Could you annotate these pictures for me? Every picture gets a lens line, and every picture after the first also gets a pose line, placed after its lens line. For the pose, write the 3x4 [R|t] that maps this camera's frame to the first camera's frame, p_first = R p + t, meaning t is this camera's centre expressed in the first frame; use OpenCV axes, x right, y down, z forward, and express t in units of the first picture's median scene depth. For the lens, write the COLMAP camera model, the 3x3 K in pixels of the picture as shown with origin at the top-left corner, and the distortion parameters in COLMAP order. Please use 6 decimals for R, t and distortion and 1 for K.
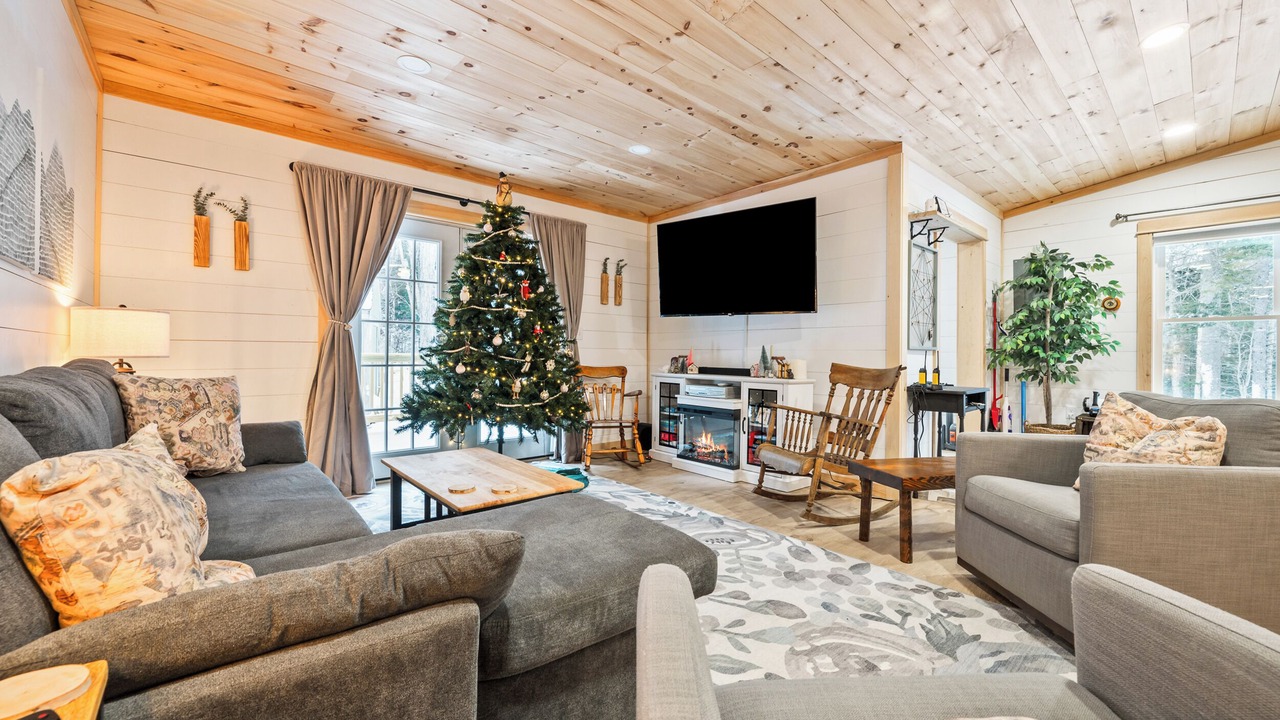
lens RADIAL K [[502.0, 0, 643.9], [0, 502.0, 354.6], [0, 0, 1]] dist [-0.000735, -0.000020]
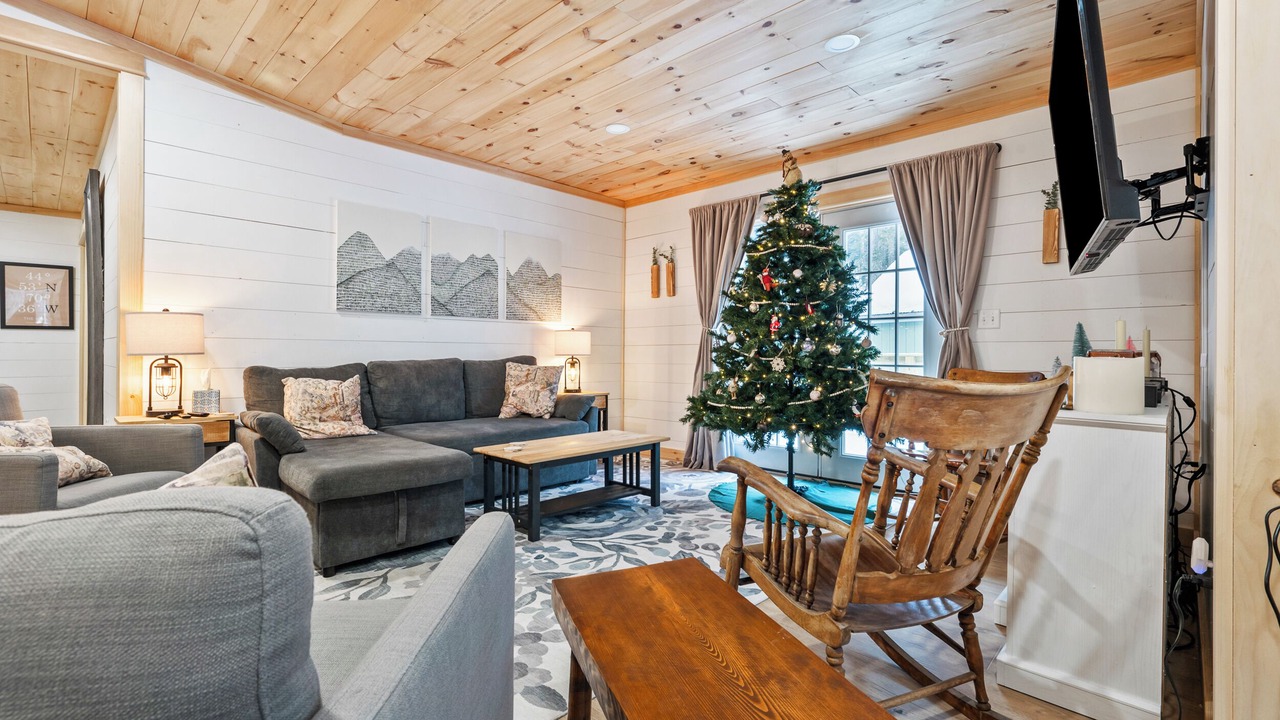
lens RADIAL K [[563.9, 0, 644.3], [0, 563.9, 354.3], [0, 0, 1]] dist [0.000506, 0.000278]
pose [[0.096251, -0.008206, -0.995323, 0.735967], [-0.000875, 0.999965, -0.008329, 0.012034], [0.995357, 0.001673, 0.096240, 0.690035]]
